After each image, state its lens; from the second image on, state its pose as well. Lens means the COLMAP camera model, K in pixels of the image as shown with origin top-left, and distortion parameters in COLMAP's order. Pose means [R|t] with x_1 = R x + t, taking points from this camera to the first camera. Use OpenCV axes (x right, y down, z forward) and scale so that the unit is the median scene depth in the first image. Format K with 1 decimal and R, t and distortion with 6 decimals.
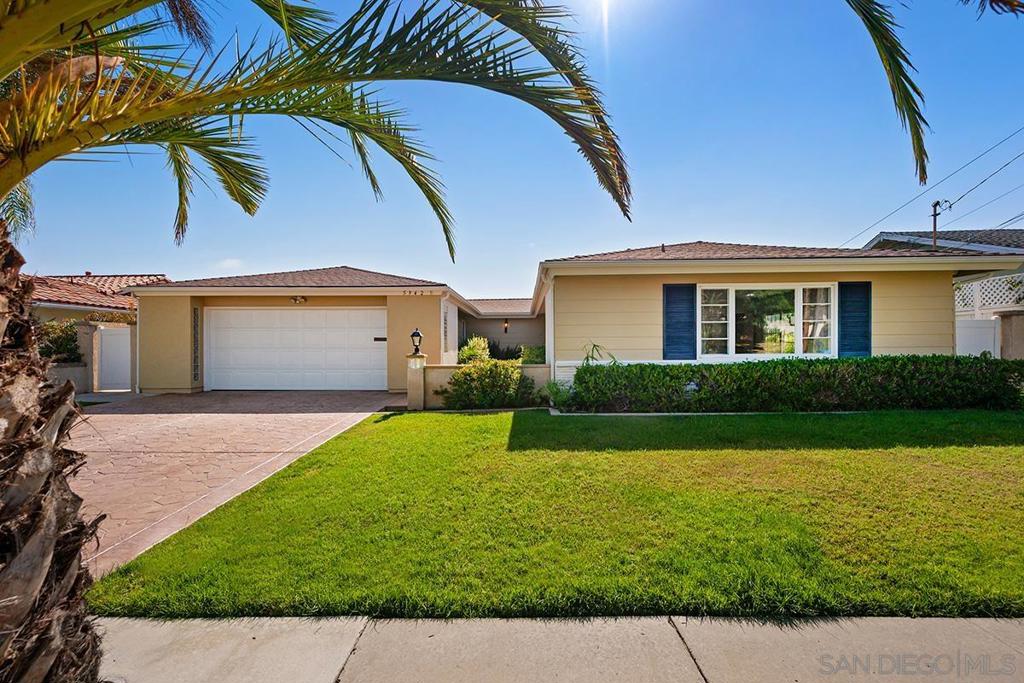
lens RADIAL K [[475.6, 0, 512.4], [0, 475.6, 346.2], [0, 0, 1]] dist [0.003758, -0.003773]
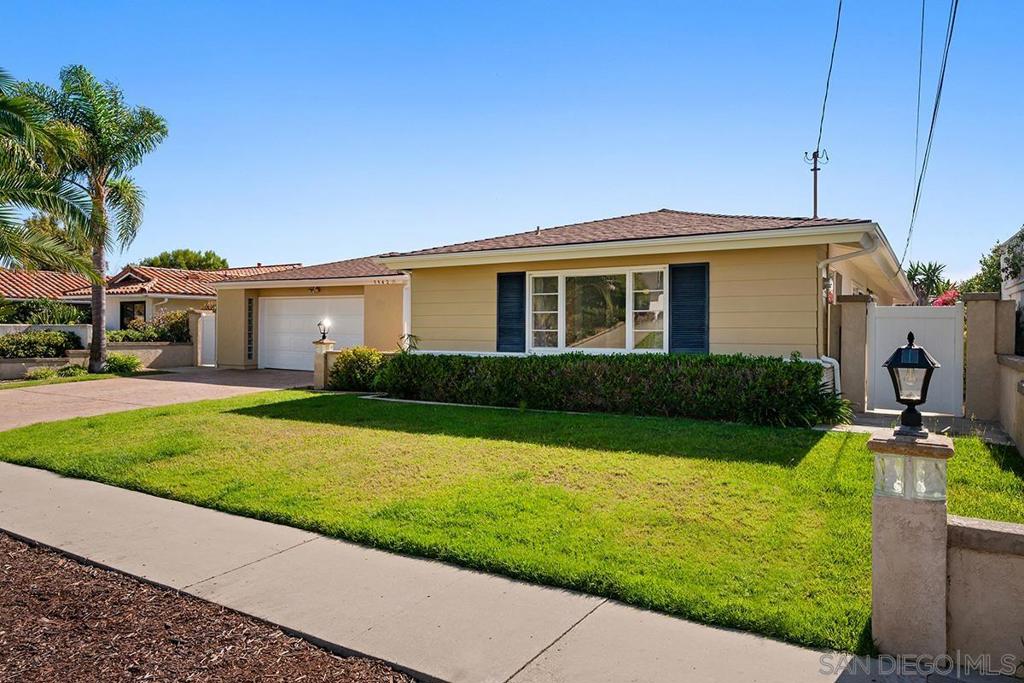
lens RADIAL K [[655.1, 0, 512.3], [0, 655.1, 333.5], [0, 0, 1]] dist [-0.011096, -0.000812]
pose [[0.868111, 0.014262, -0.496164, 1.002906], [-0.011557, 0.999897, 0.008522, -0.019801], [0.496235, -0.001664, 0.868187, -0.136649]]
